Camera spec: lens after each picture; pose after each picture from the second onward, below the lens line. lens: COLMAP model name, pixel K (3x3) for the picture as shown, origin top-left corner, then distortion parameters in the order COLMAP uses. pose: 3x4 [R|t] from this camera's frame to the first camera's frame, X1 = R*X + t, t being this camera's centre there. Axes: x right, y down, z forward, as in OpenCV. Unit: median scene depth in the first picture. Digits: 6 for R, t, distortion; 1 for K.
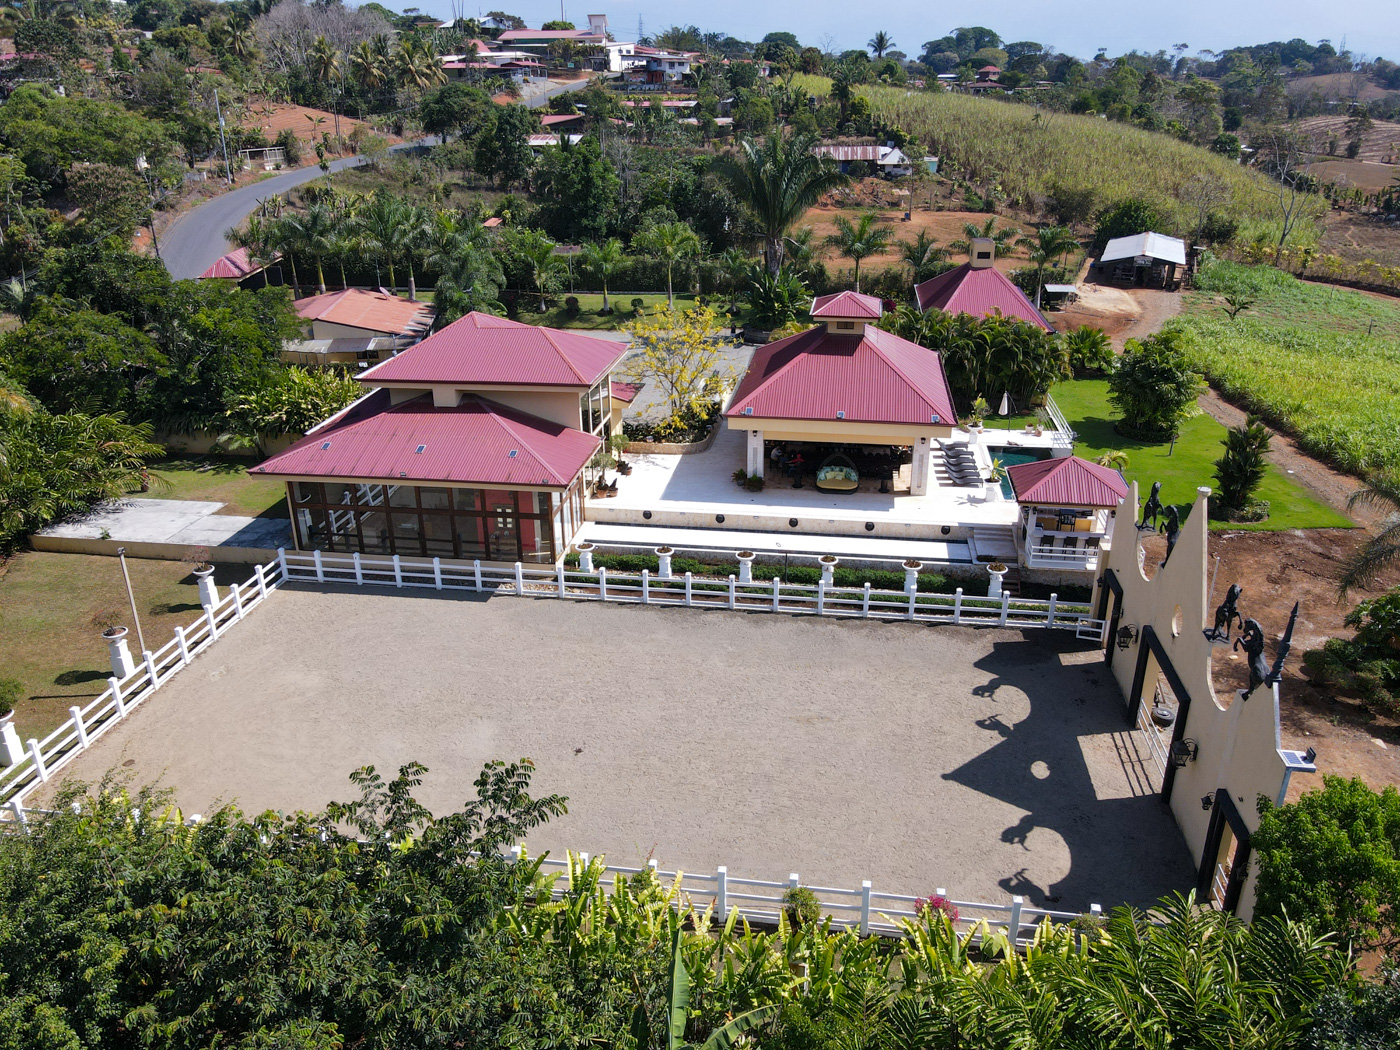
lens RADIAL K [[1012.6, 0, 697.6], [0, 1012.6, 521.8], [0, 0, 1]] dist [0.023026, -0.004423]
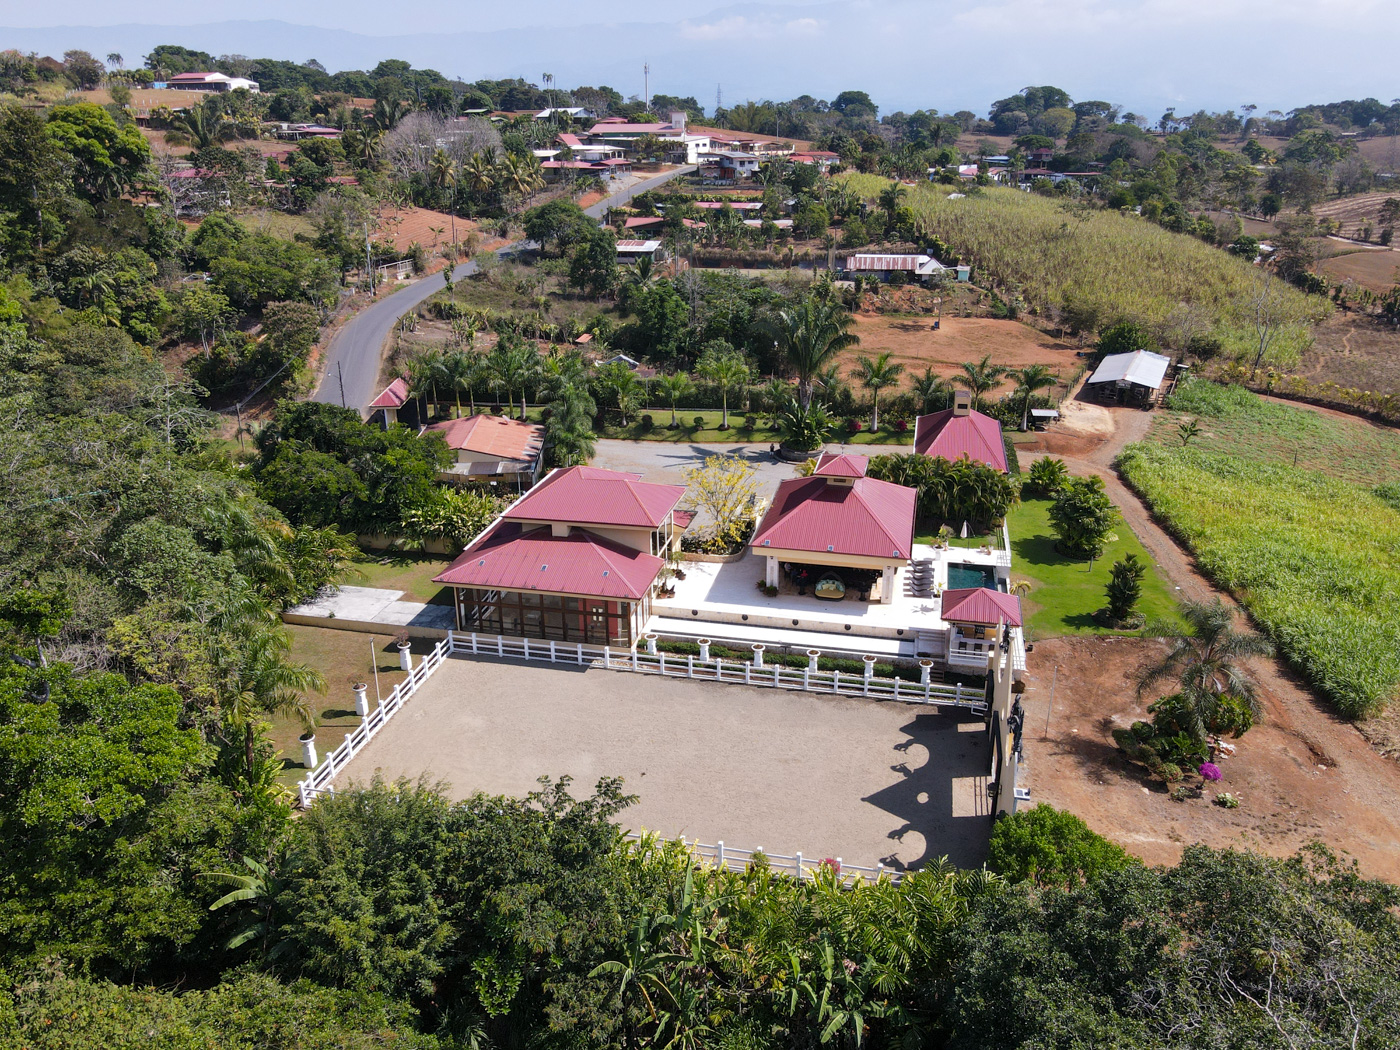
lens RADIAL K [[1012.6, 0, 704.4], [0, 1012.6, 524.5], [0, 0, 1]] dist [0.023026, -0.004423]
pose [[0.997796, 0.028873, -0.059746, 0.037583], [-0.030386, 0.999236, -0.024568, -0.077956], [0.058991, 0.026329, 0.997911, -0.357295]]
